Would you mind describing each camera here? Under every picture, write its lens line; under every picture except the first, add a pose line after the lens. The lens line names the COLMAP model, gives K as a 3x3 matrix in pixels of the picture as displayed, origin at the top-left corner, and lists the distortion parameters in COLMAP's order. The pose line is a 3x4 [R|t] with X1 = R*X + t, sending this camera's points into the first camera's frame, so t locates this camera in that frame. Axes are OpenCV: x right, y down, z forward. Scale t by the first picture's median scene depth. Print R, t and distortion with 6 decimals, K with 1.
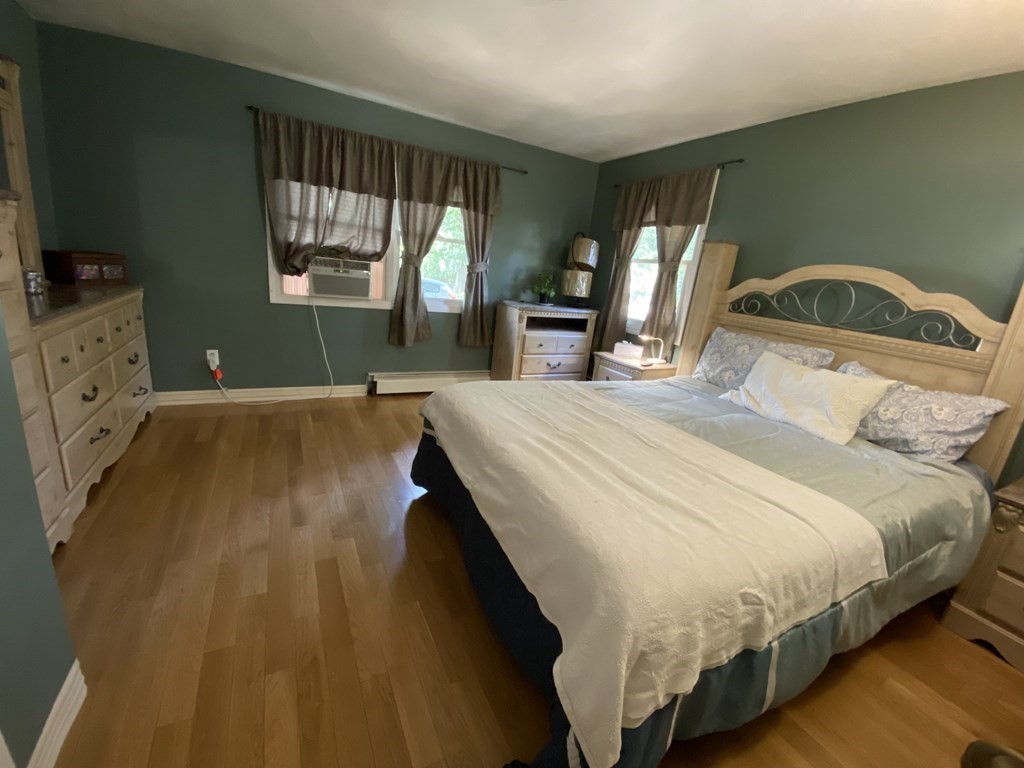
lens RADIAL K [[412.4, 0, 510.3], [0, 412.4, 385.3], [0, 0, 1]] dist [0.017719, -0.021387]
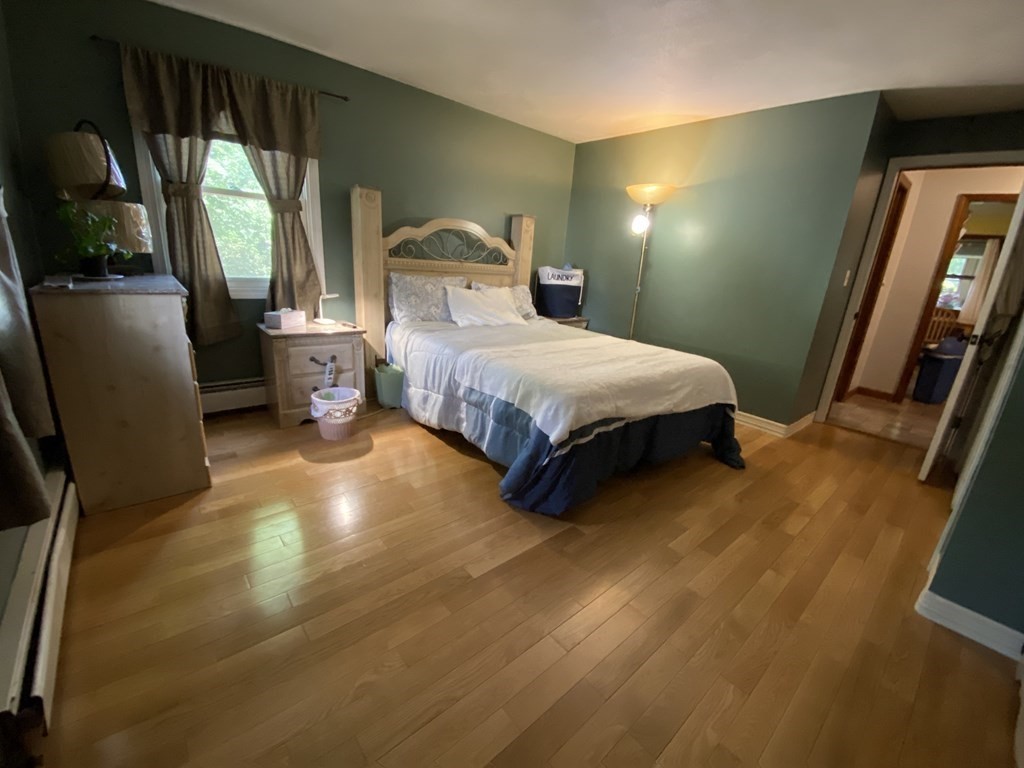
lens RADIAL K [[414.4, 0, 513.6], [0, 414.4, 385.9], [0, 0, 1]] dist [0.007816, -0.016804]
pose [[-0.212075, -0.394673, 0.894012, -0.632168], [0.173485, 0.885086, 0.431886, -0.277062], [-0.961731, 0.246690, -0.119235, 0.846523]]
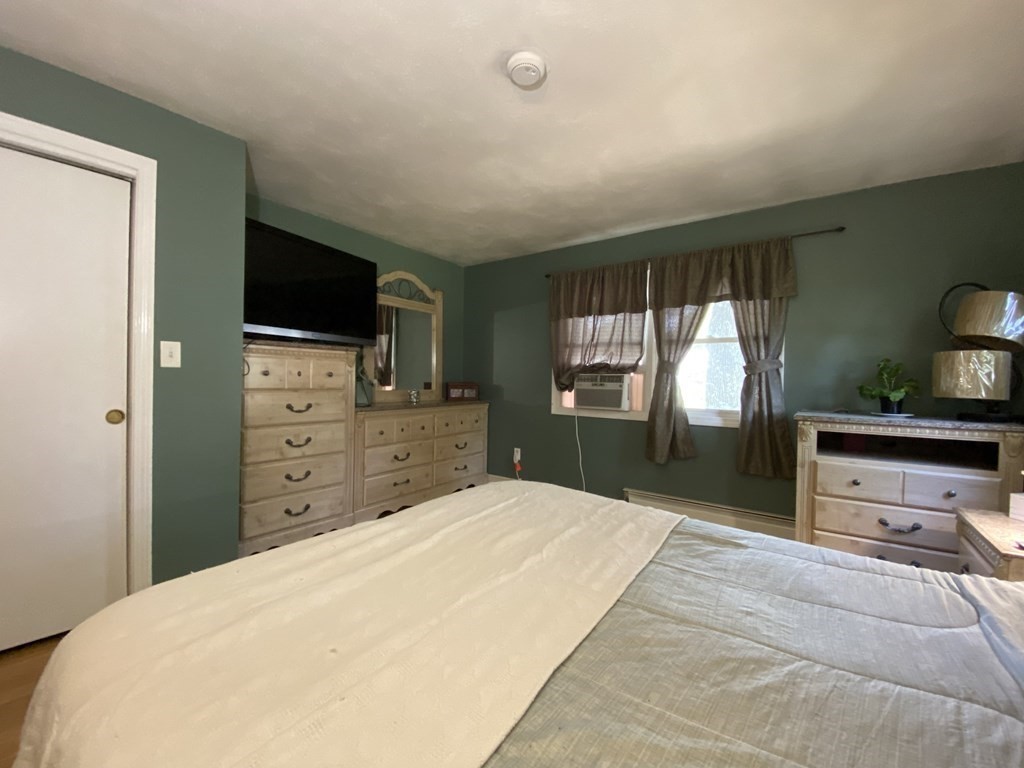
lens RADIAL K [[410.4, 0, 510.9], [0, 410.4, 384.6], [0, 0, 1]] dist [0.022810, -0.023106]
pose [[0.432867, -0.088485, -0.897104, 0.489218], [-0.214828, 0.956373, -0.197989, -0.016171], [0.875486, 0.278426, 0.394974, 0.404101]]
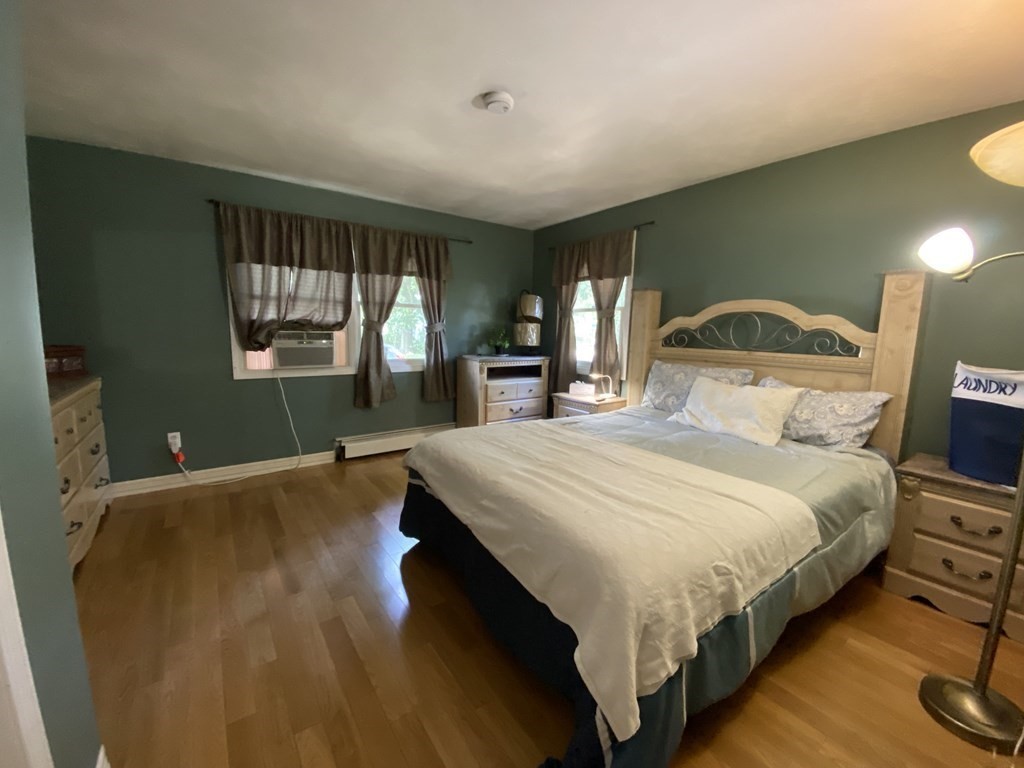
lens RADIAL K [[410.4, 0, 510.9], [0, 410.4, 384.6], [0, 0, 1]] dist [0.022810, -0.023106]
pose [[0.986849, -0.103246, 0.124372, -0.041512], [0.118342, 0.985594, -0.120829, 0.015599], [-0.110105, 0.133959, 0.984851, -0.066945]]
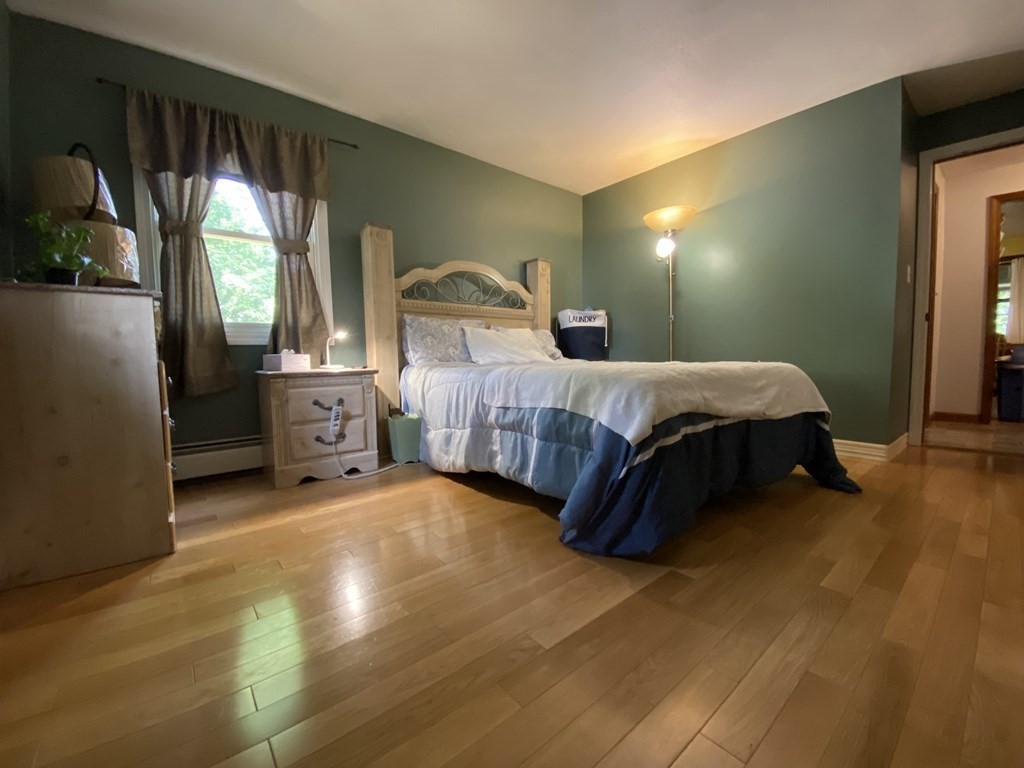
lens RADIAL K [[412.4, 0, 510.3], [0, 412.4, 385.3], [0, 0, 1]] dist [0.017719, -0.021387]
pose [[-0.199402, -0.172312, 0.964649, -0.525165], [0.261512, 0.939358, 0.221852, -0.125360], [-0.944378, 0.296505, -0.142248, 0.901482]]
